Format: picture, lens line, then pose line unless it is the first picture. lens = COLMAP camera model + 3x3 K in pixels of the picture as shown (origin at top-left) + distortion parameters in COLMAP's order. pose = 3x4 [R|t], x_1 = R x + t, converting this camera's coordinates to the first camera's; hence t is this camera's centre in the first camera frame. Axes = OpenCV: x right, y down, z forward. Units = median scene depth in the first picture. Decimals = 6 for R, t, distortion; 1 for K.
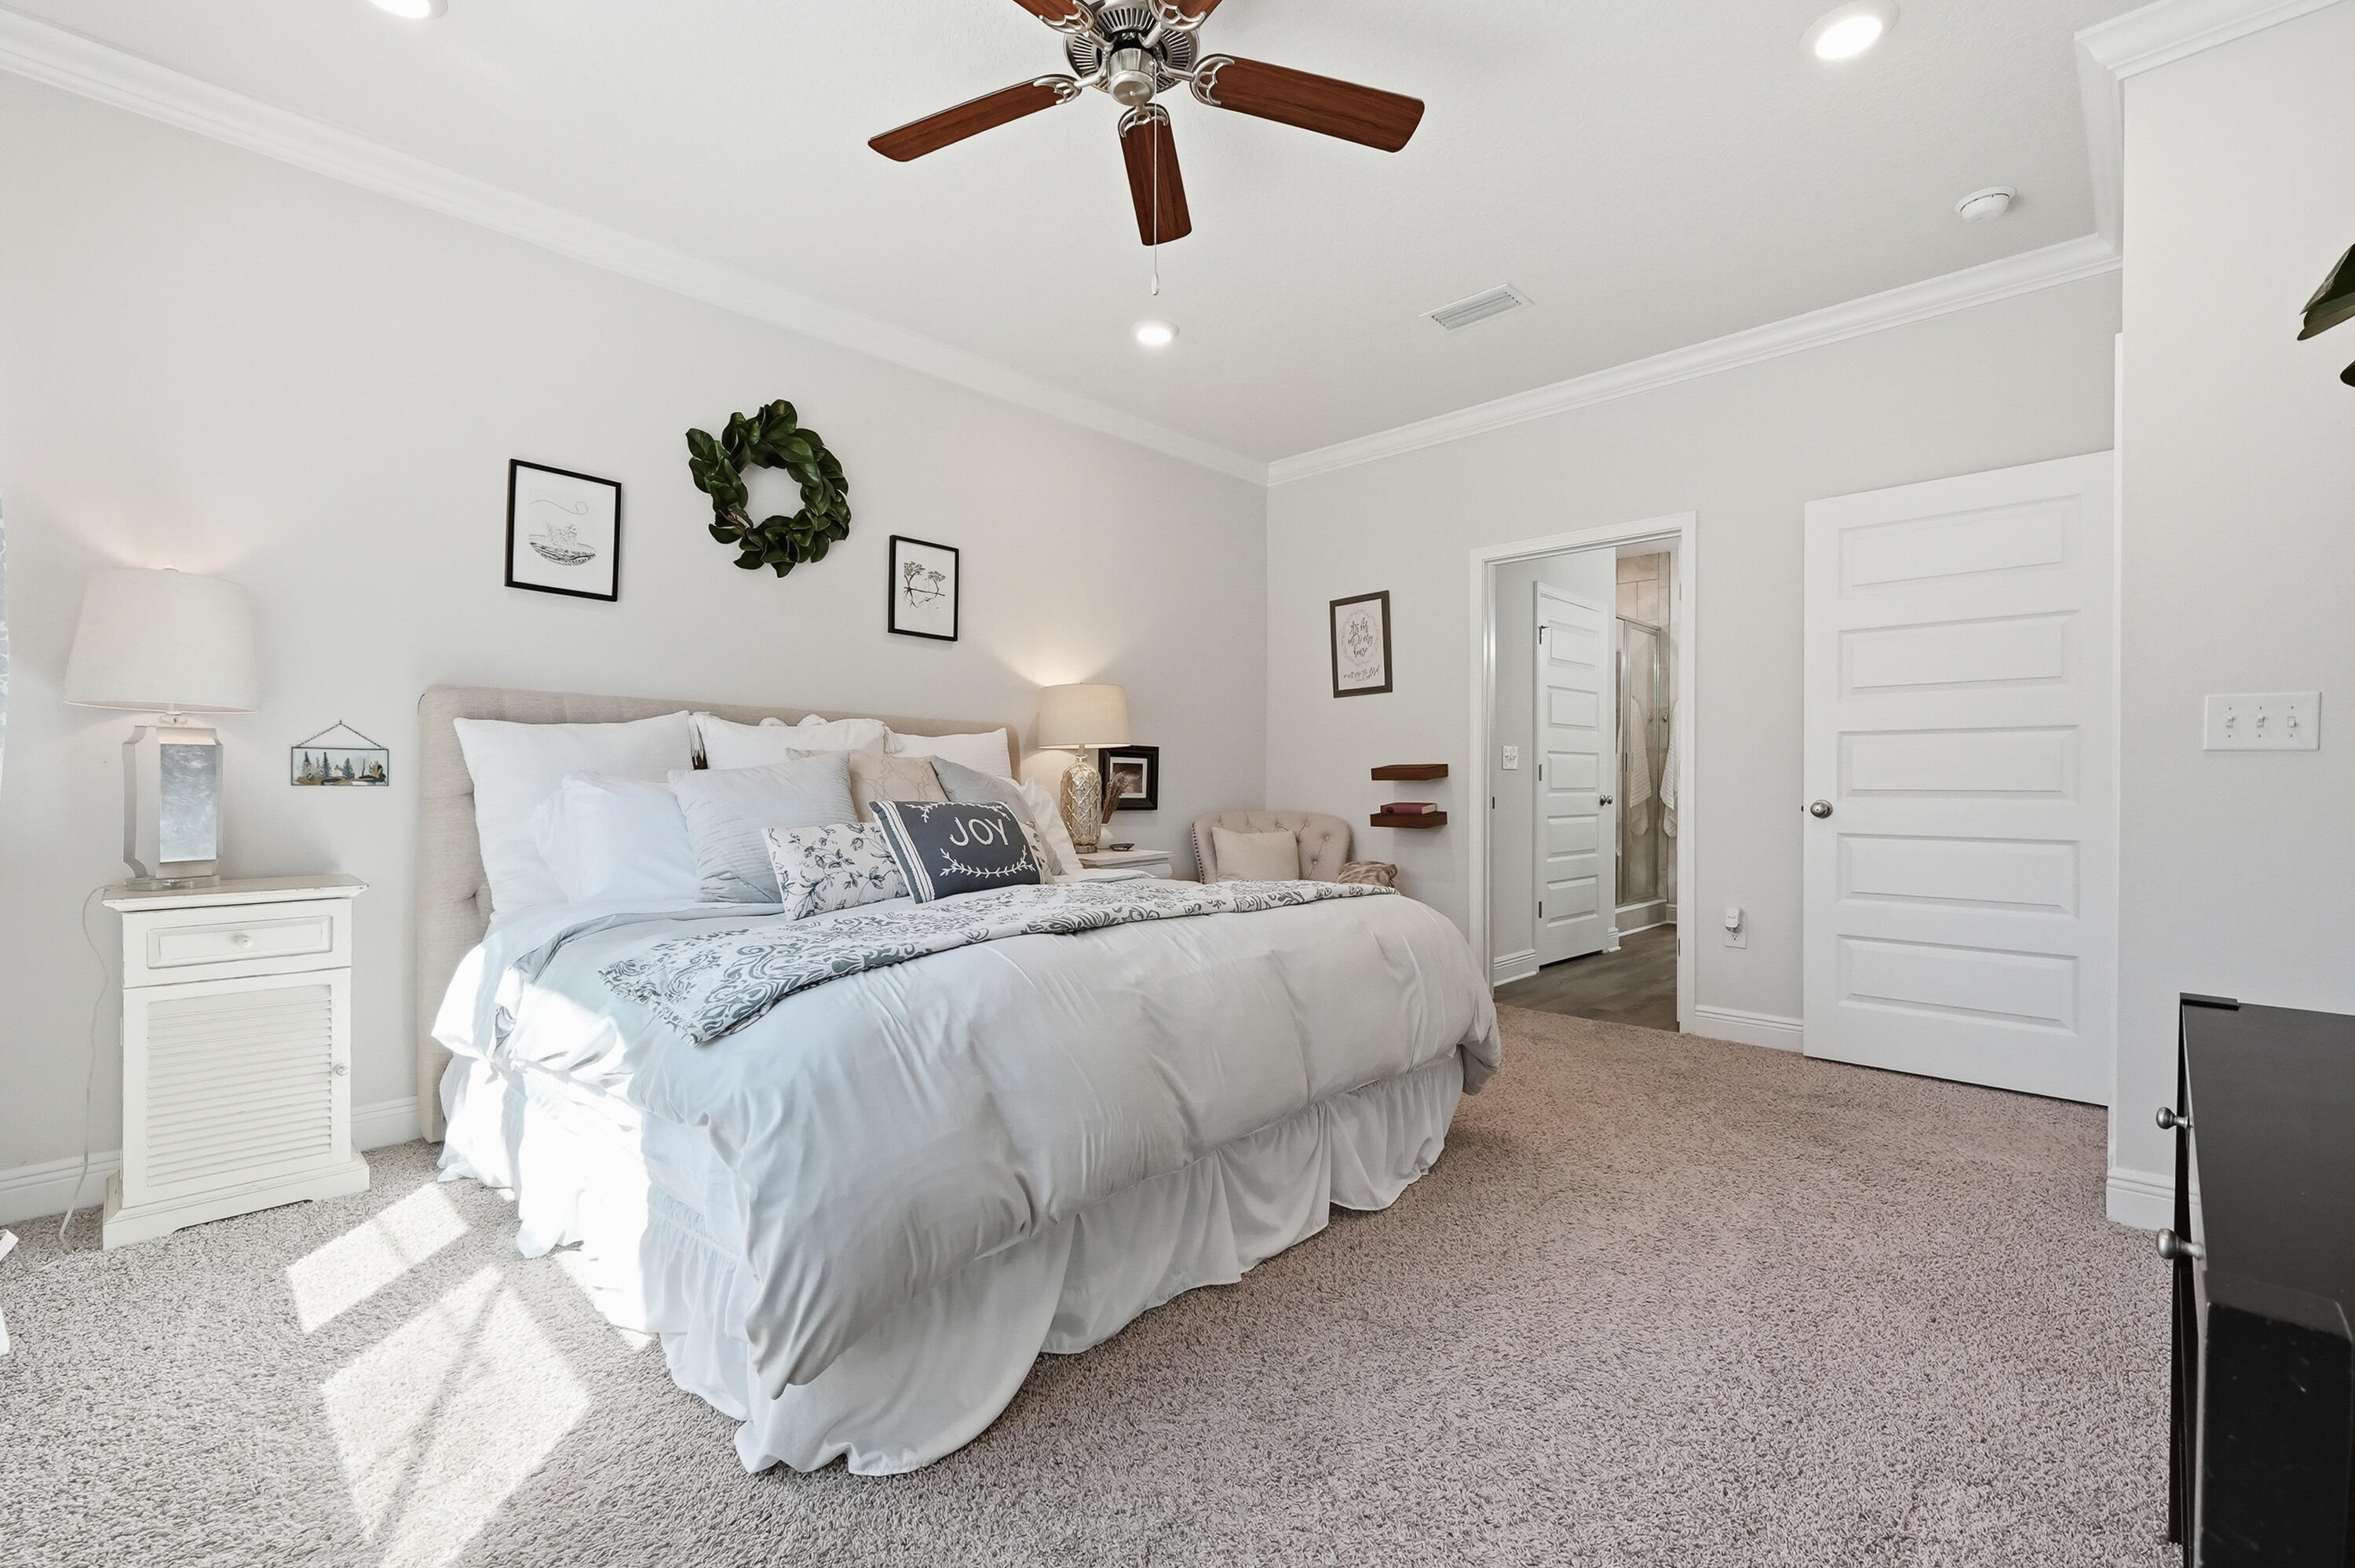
lens RADIAL K [[1025.0, 0, 1177.5], [0, 1025.0, 784.0], [0, 0, 1]] dist [0.039365, 0.000289]
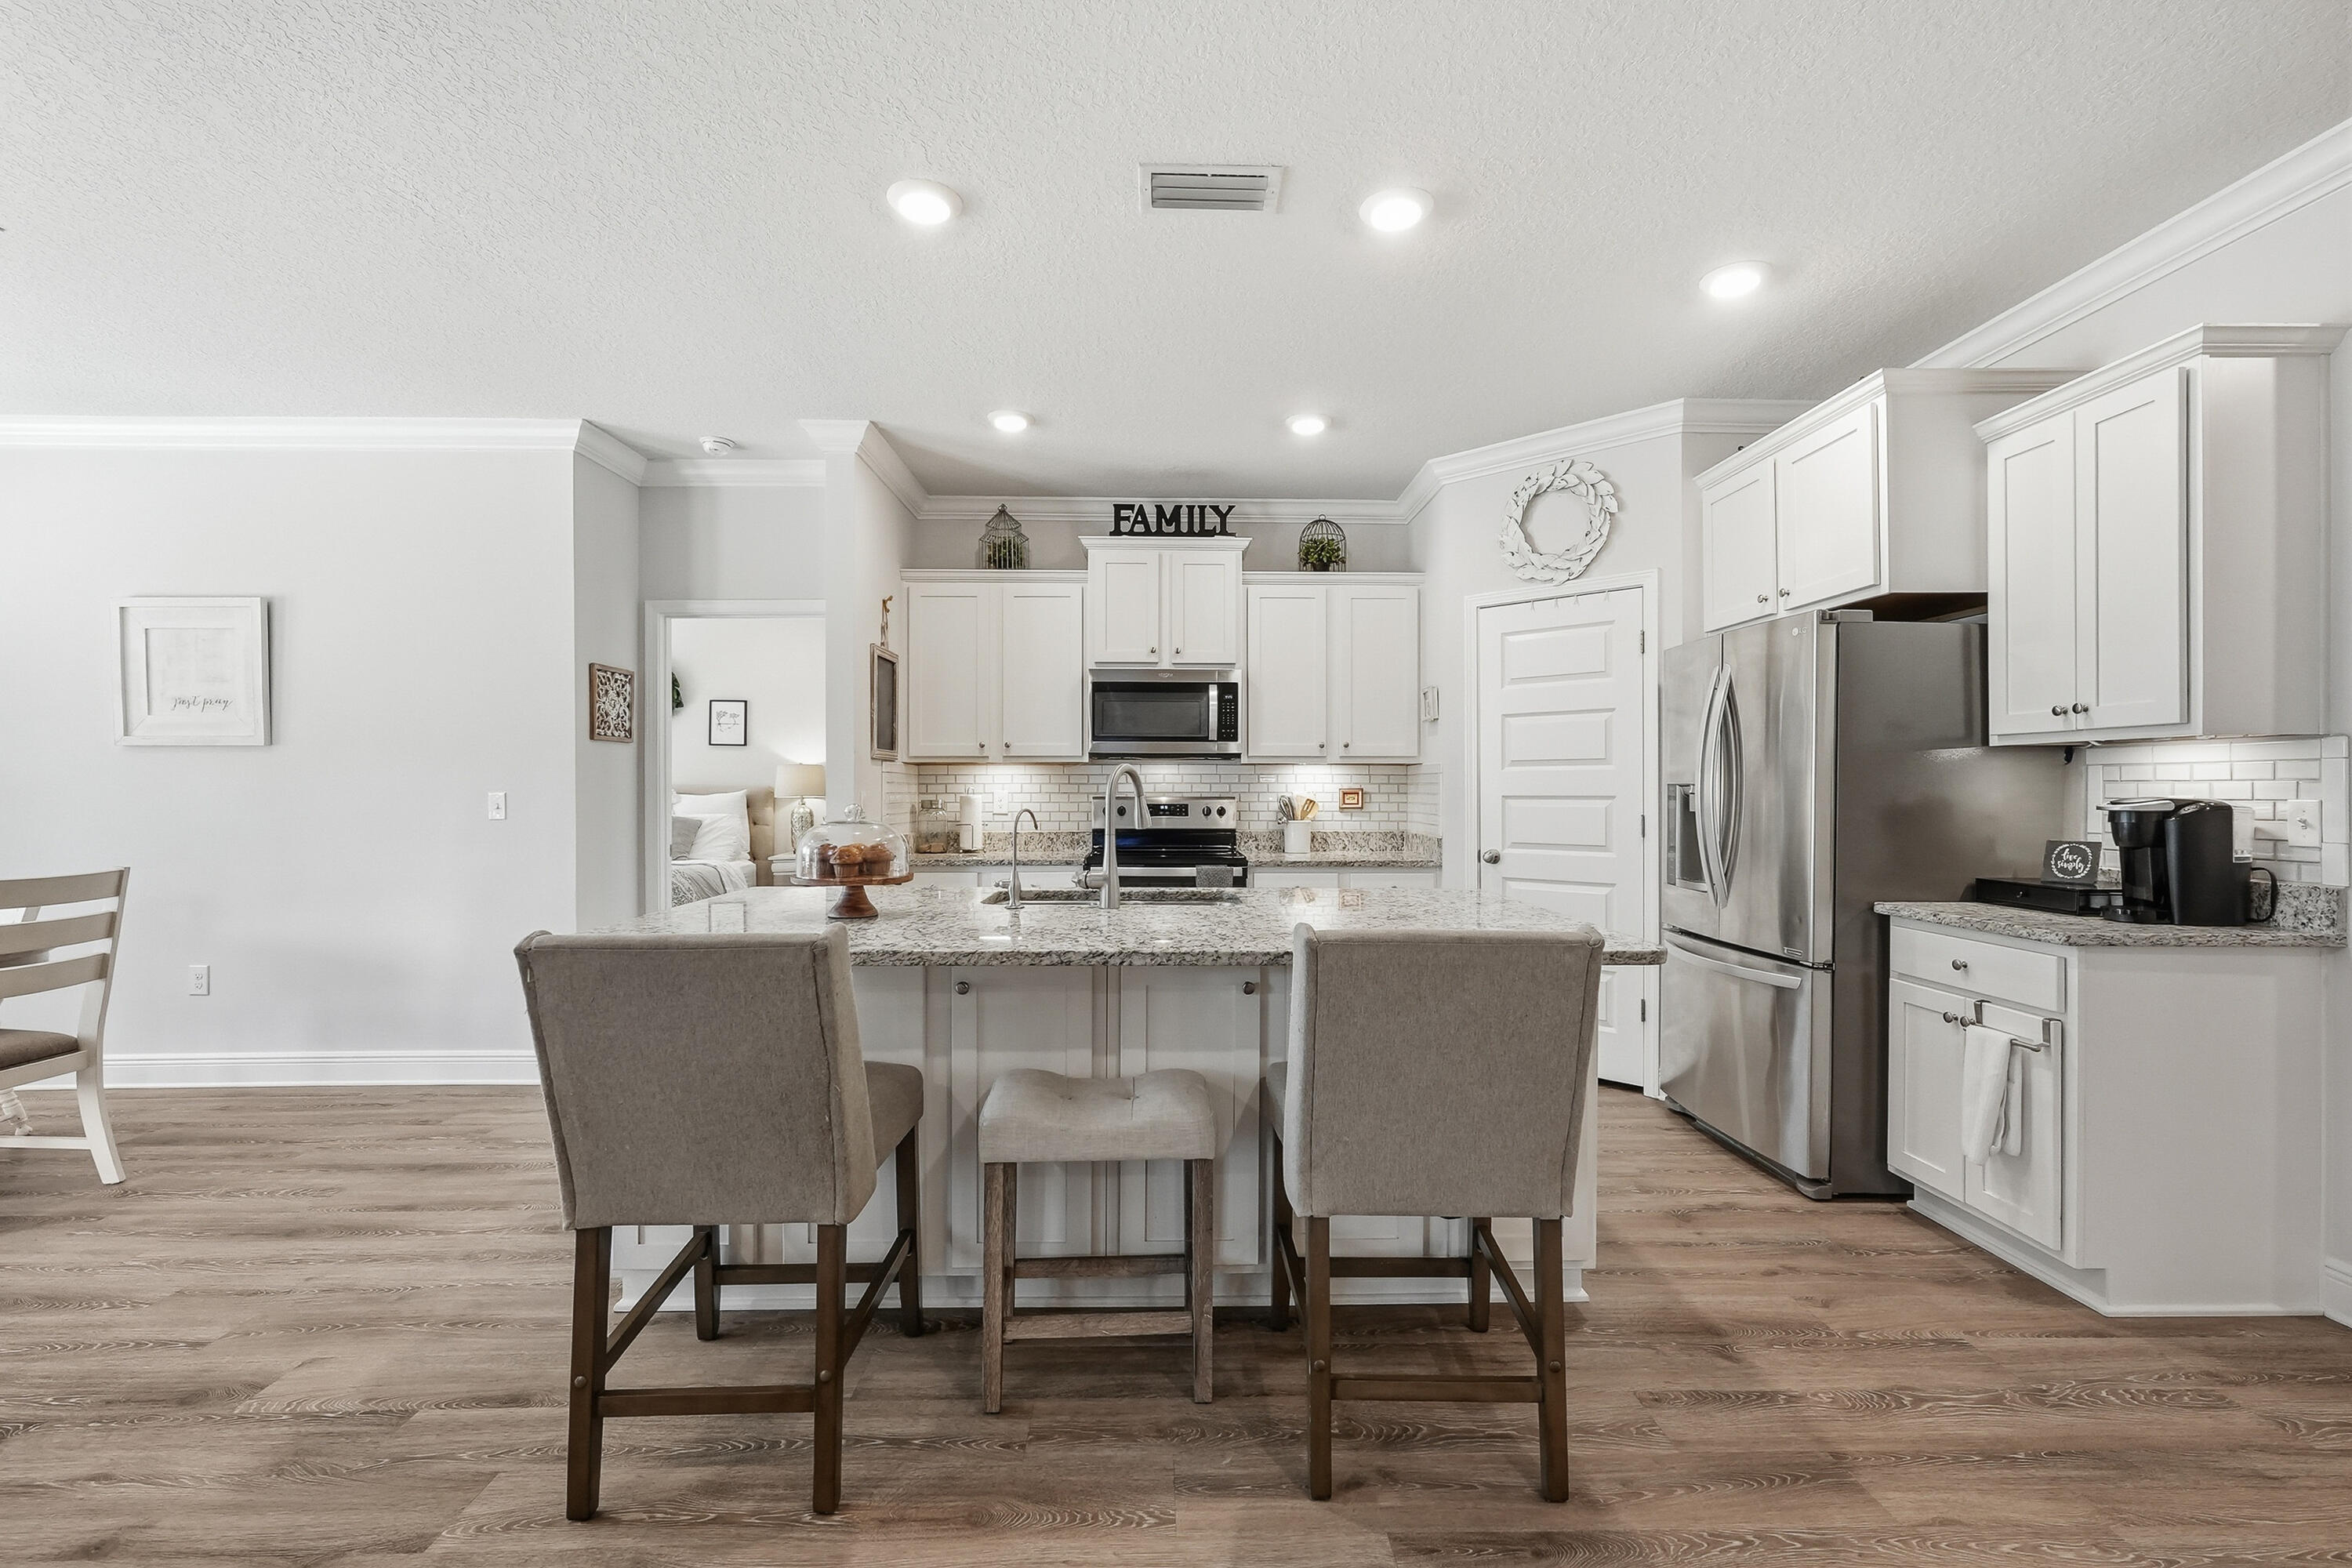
lens RADIAL K [[1008.5, 0, 1176.7], [0, 1008.5, 787.7], [0, 0, 1]] dist [0.002138, 0.000293]
pose [[0.711644, -0.002338, -0.702537, 1.858761], [0.000613, 0.999996, -0.002707, -0.053116], [0.702540, 0.001496, 0.711642, 0.191639]]
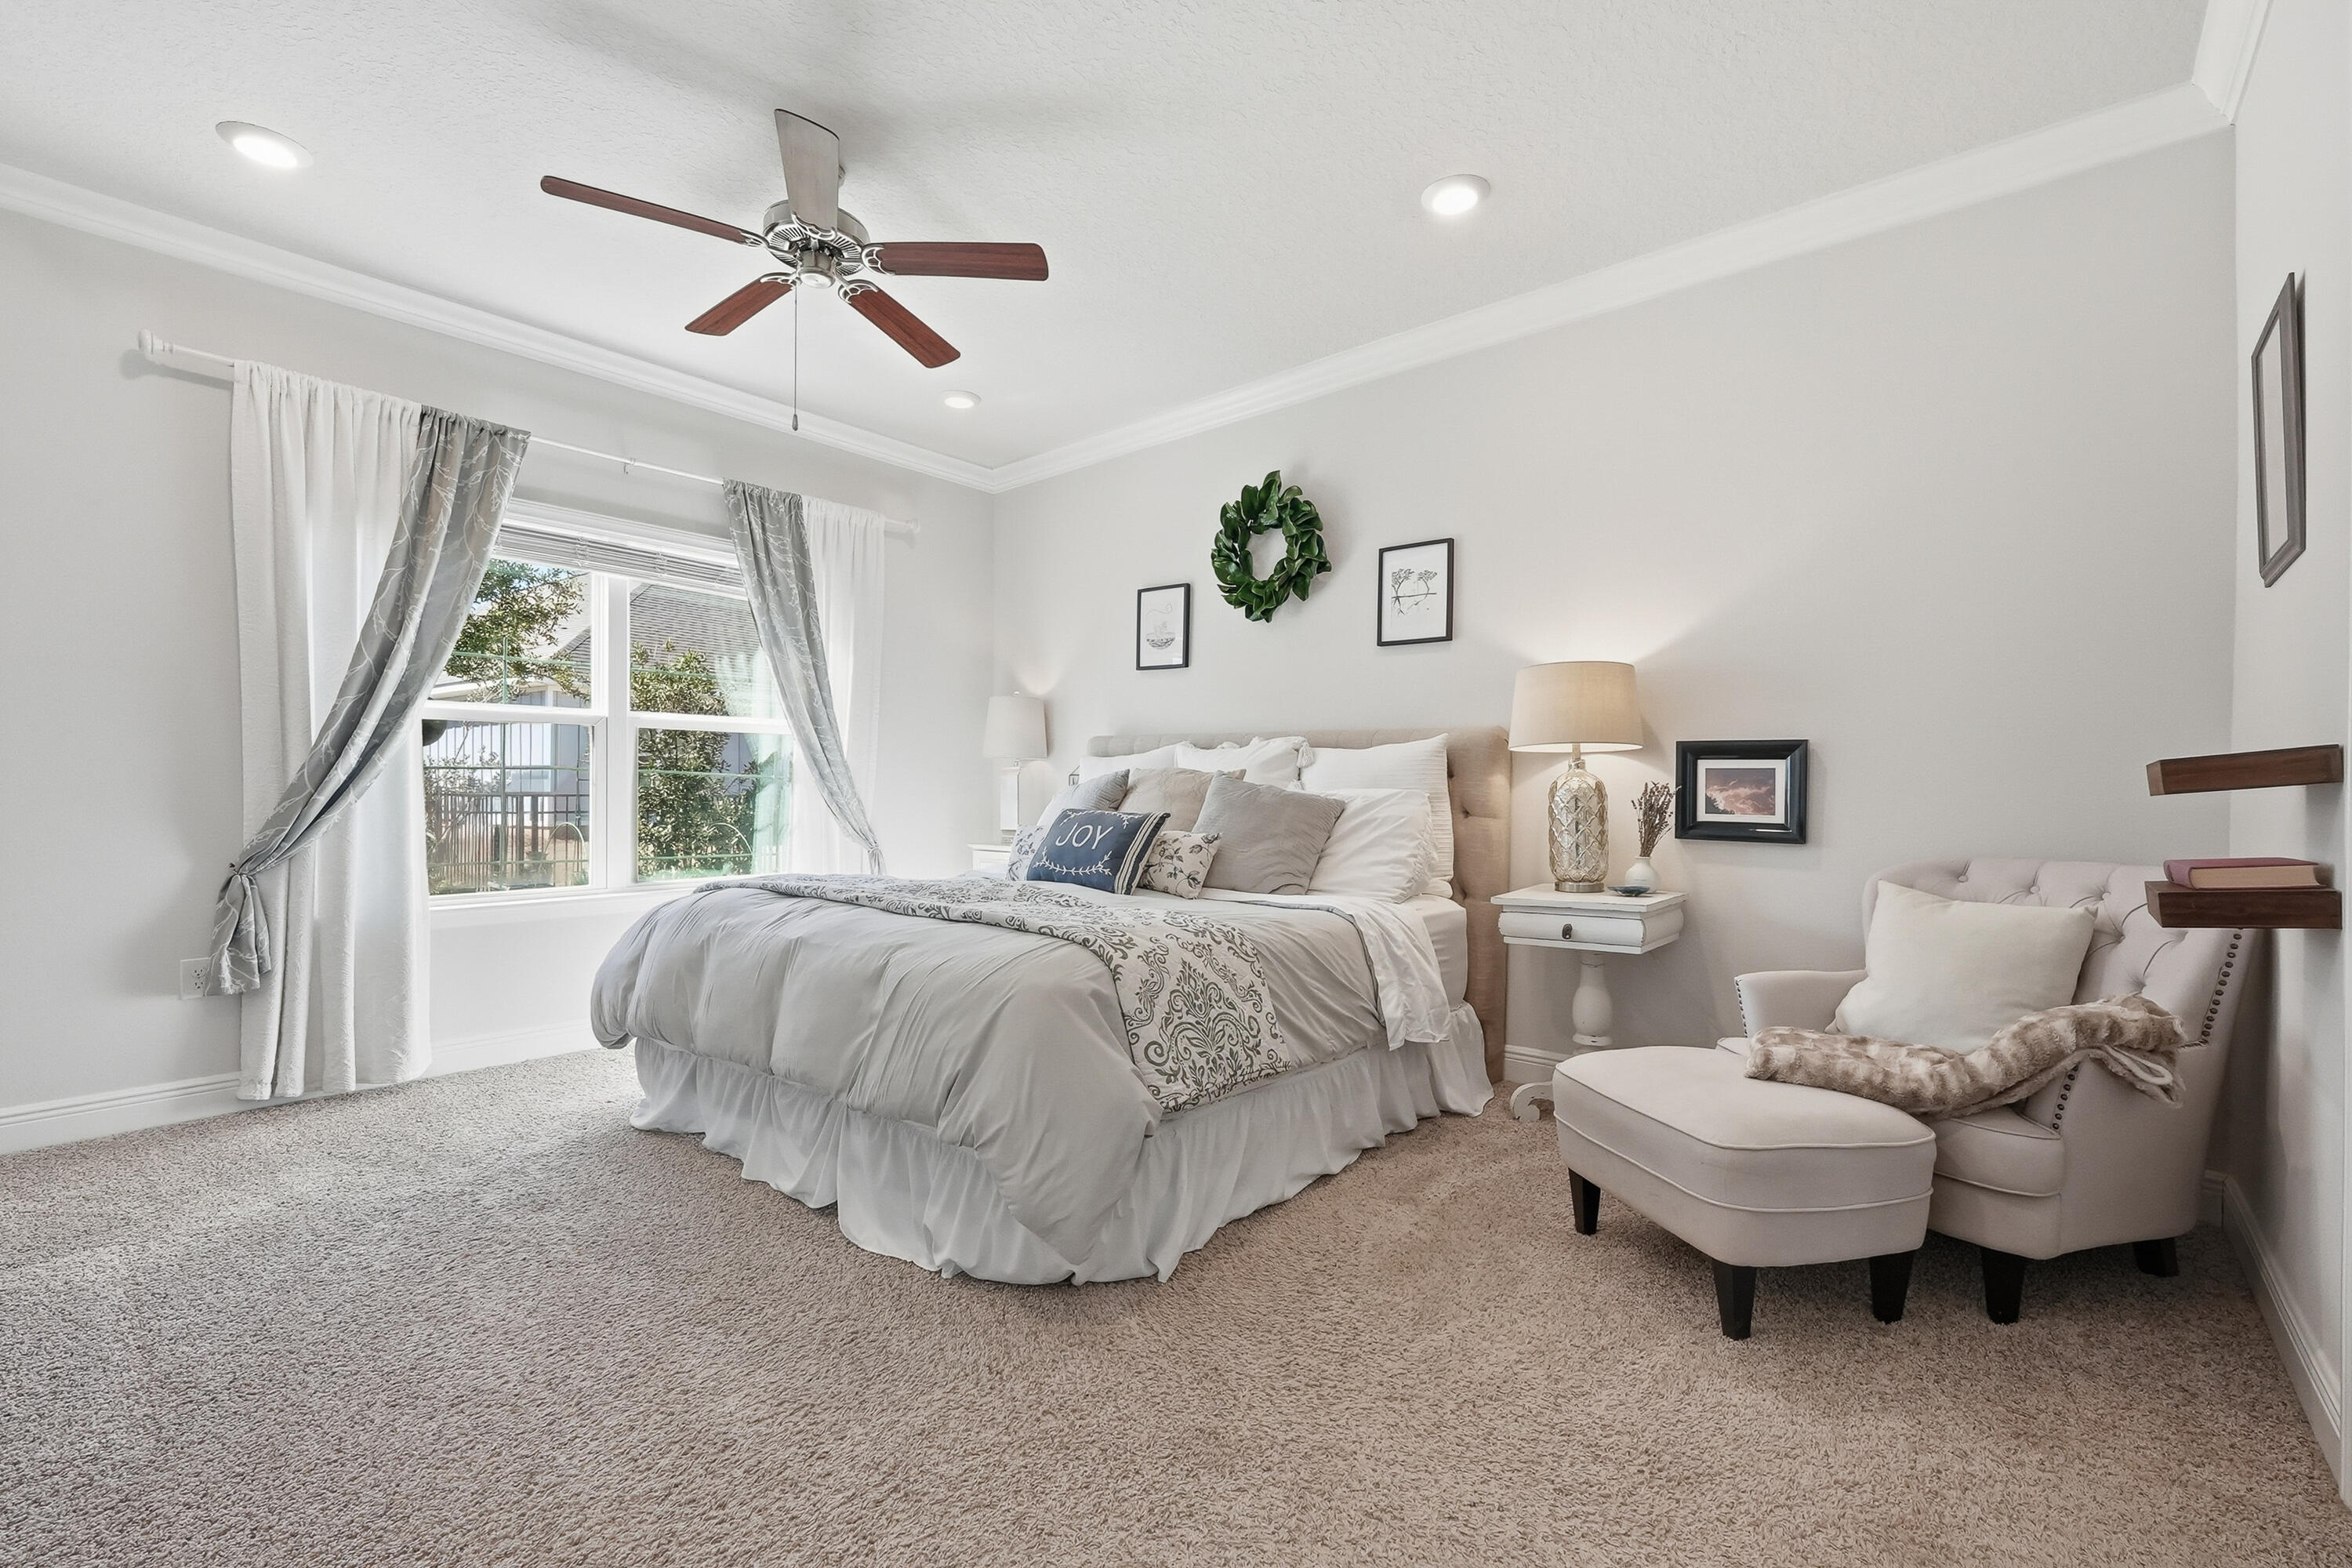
lens RADIAL K [[1002.9, 0, 1175.9], [0, 1002.9, 793.8], [0, 0, 1]] dist [0.003425, 0.001383]
pose [[0.071641, 0.004710, -0.997419, 0.681173], [-0.005693, 0.999974, 0.004314, -0.005583], [0.997414, 0.005370, 0.071666, 0.726068]]
